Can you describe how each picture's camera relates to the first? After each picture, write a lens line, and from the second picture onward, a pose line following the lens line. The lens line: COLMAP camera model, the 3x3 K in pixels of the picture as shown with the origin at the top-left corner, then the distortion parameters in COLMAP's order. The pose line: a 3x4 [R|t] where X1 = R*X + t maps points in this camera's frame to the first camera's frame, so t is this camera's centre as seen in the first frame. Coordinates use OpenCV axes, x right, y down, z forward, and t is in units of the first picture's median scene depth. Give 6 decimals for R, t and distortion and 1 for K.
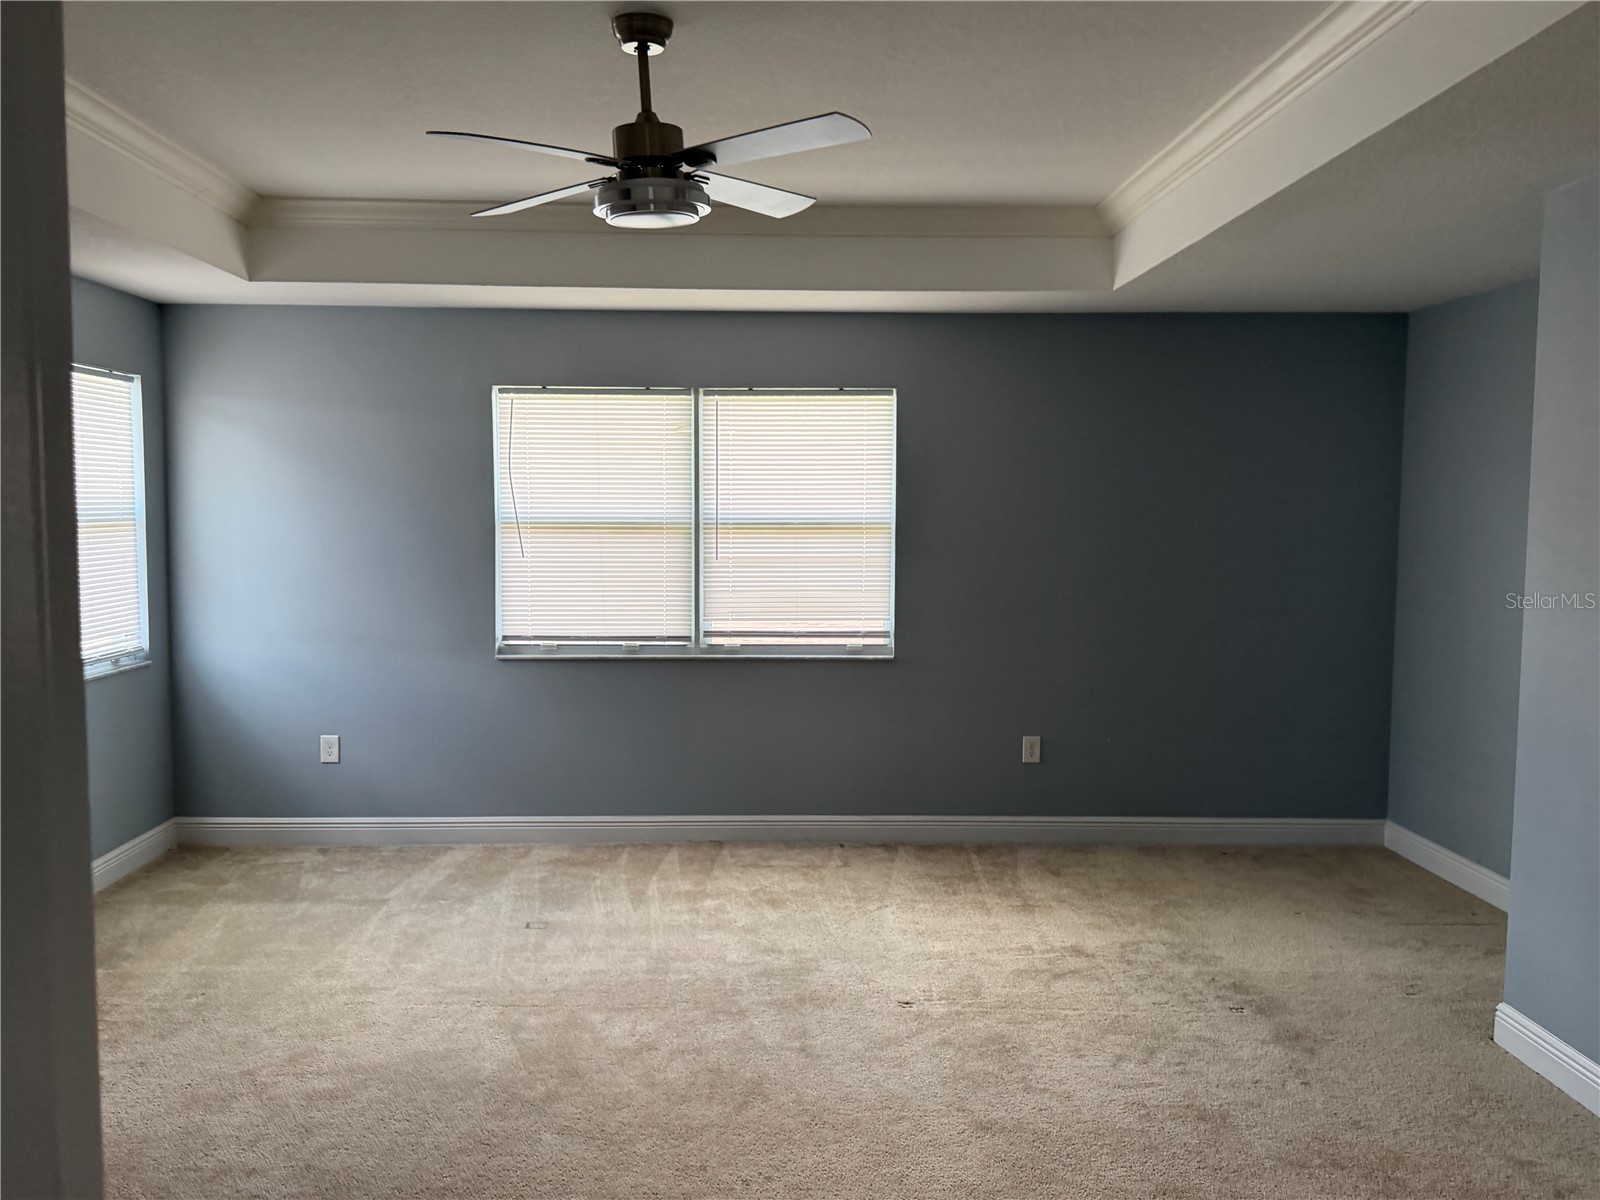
lens RADIAL K [[1319.4, 0, 794.5], [0, 1319.4, 604.7], [0, 0, 1]] dist [0.146585, -0.272399]
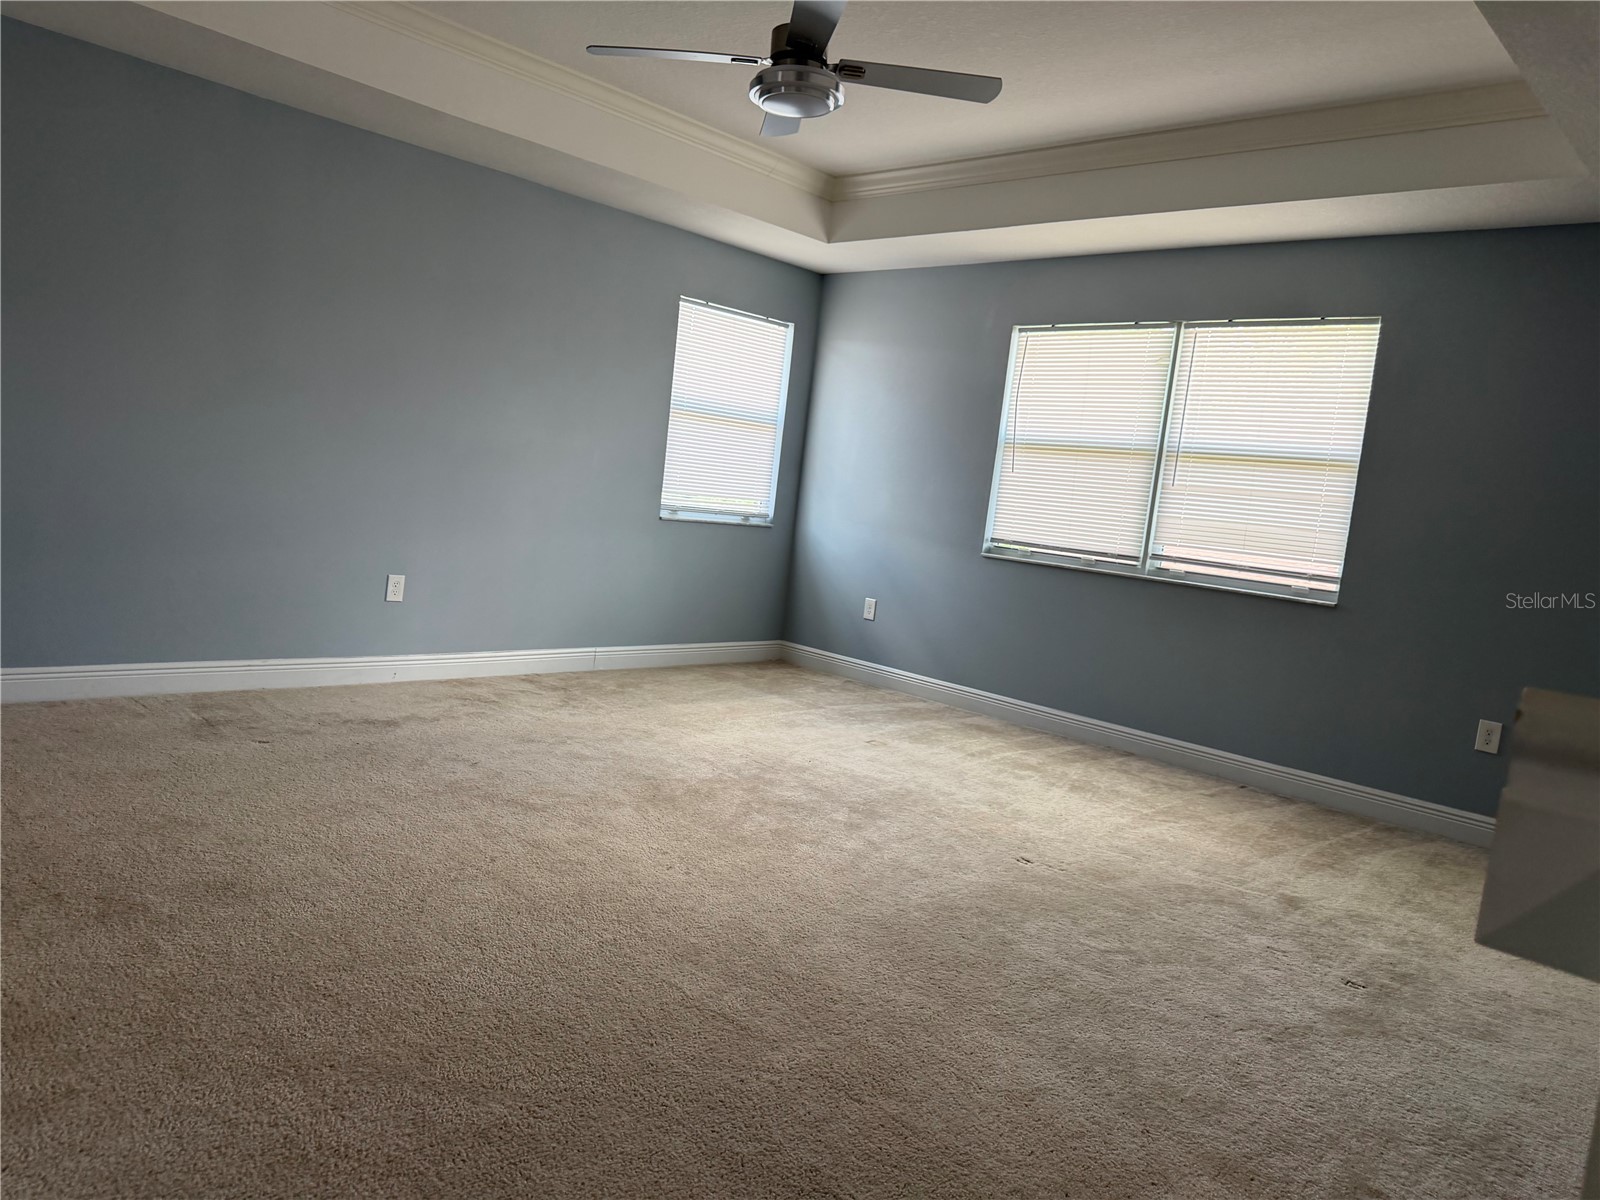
lens RADIAL K [[1126.9, 0, 802.5], [0, 1126.9, 604.6], [0, 0, 1]] dist [0.126355, -0.200994]
pose [[0.698893, 0.144667, -0.700443, 0.383132], [-0.157875, 0.986378, 0.046198, 0.062745], [0.697585, 0.078295, 0.712211, 0.164646]]
